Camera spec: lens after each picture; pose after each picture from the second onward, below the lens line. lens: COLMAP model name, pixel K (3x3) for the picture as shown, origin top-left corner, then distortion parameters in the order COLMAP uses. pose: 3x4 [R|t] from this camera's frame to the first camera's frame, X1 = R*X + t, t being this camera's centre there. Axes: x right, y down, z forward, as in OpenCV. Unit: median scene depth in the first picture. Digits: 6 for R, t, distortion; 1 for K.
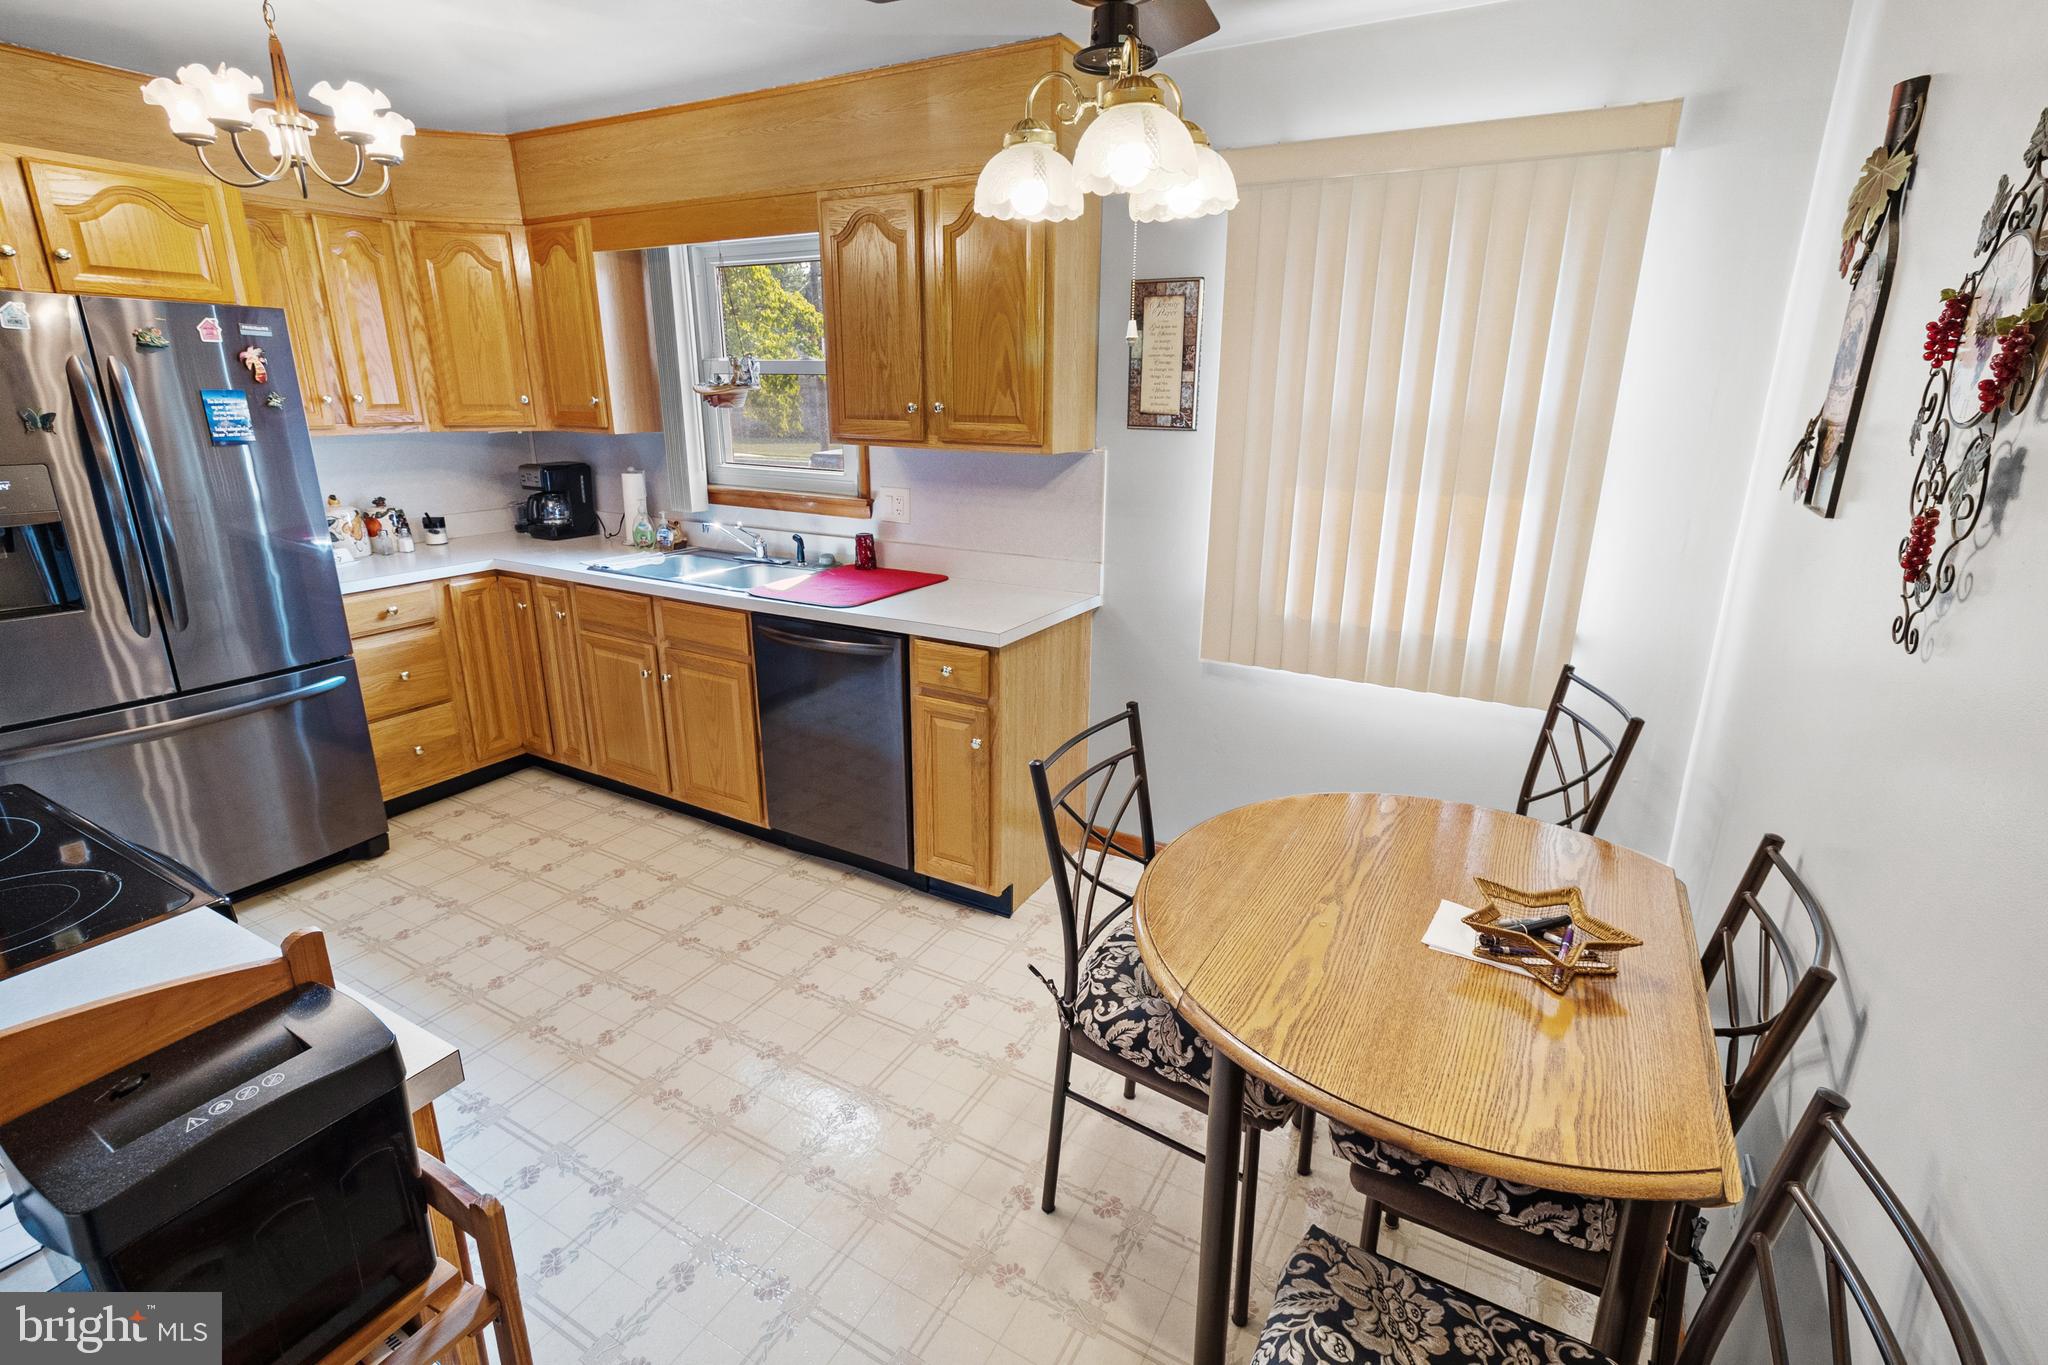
lens RADIAL K [[935.1, 0, 1033.4], [0, 935.1, 660.4], [0, 0, 1]] dist [0.001240, 0.000026]
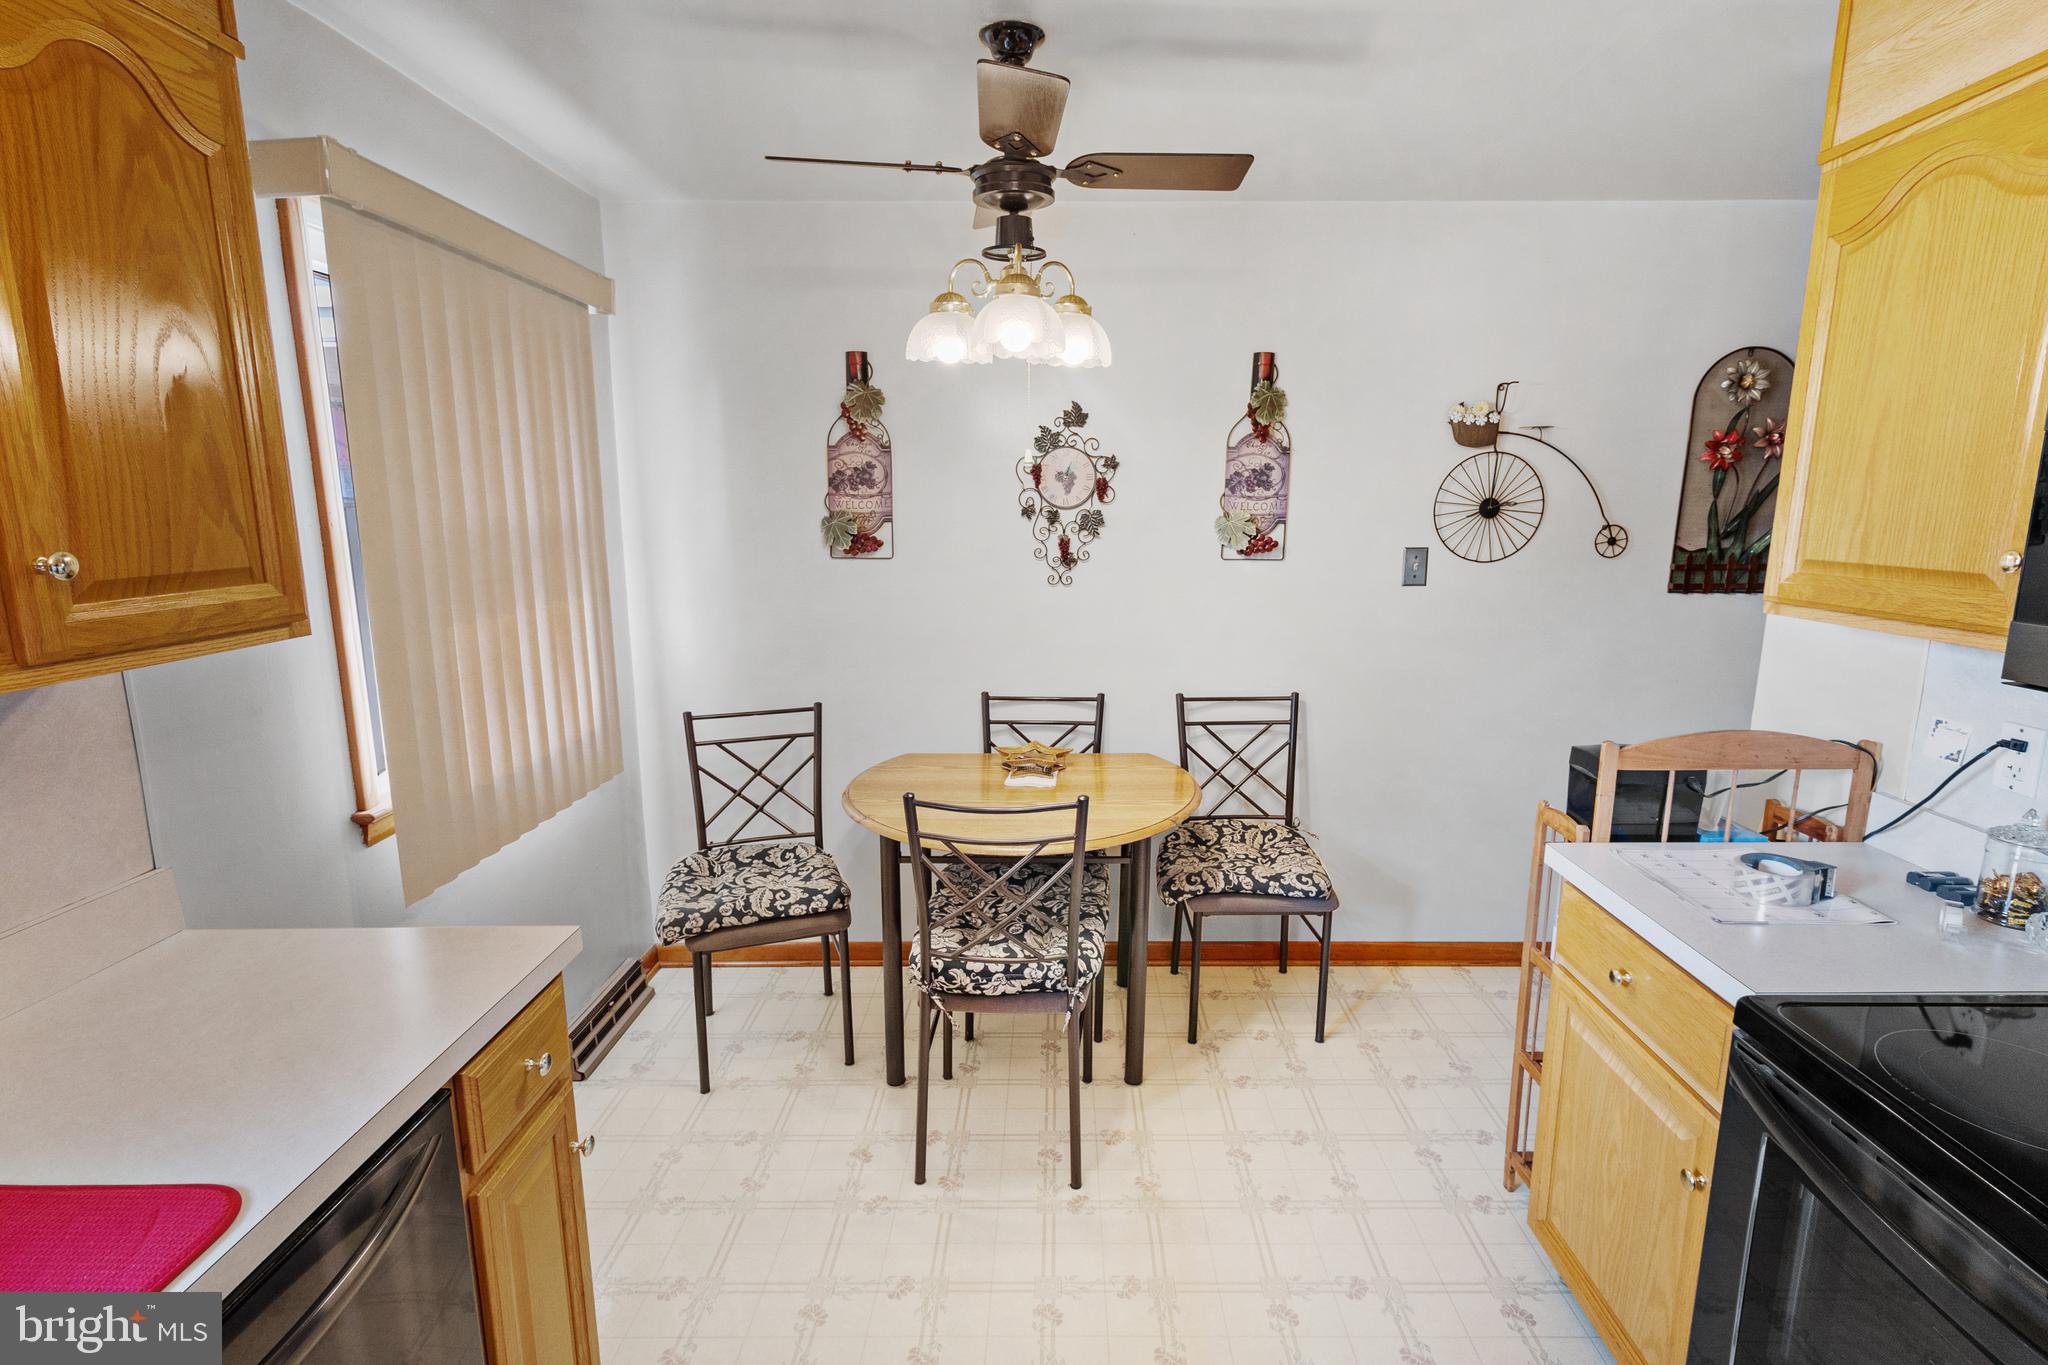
lens RADIAL K [[956.4, 0, 1029.7], [0, 956.4, 665.5], [0, 0, 1]] dist [0.011583, -0.000490]
pose [[-0.471043, -0.157678, 0.867903, -0.469591], [0.253033, 0.918394, 0.304182, -0.203457], [-0.845040, 0.362891, -0.392706, 0.679362]]
